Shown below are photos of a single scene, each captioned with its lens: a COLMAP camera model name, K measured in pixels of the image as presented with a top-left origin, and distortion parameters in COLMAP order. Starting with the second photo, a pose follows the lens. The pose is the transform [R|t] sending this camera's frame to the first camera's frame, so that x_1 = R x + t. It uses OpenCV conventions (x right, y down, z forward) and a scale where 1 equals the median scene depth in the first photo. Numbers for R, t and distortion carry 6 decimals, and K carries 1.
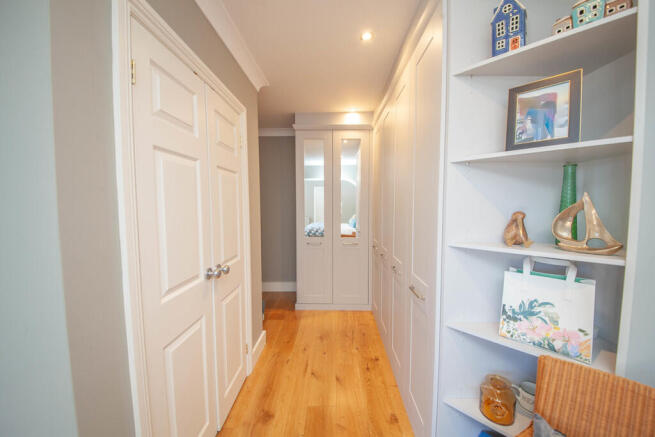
lens RADIAL K [[230.8, 0, 329.3], [0, 230.8, 220.3], [0, 0, 1]] dist [0.013179, -0.012457]
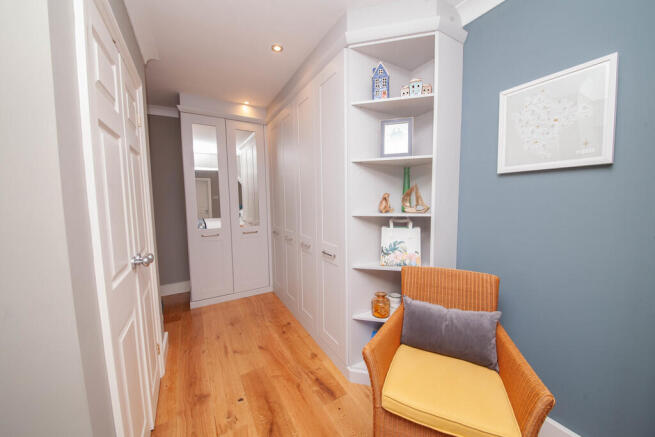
lens RADIAL K [[230.8, 0, 329.3], [0, 230.8, 220.3], [0, 0, 1]] dist [0.013179, -0.012457]
pose [[0.854736, -0.056723, 0.515955, -0.278401], [0.043662, 0.998345, 0.037425, 0.051393], [-0.517224, -0.009461, 0.855798, -0.160124]]
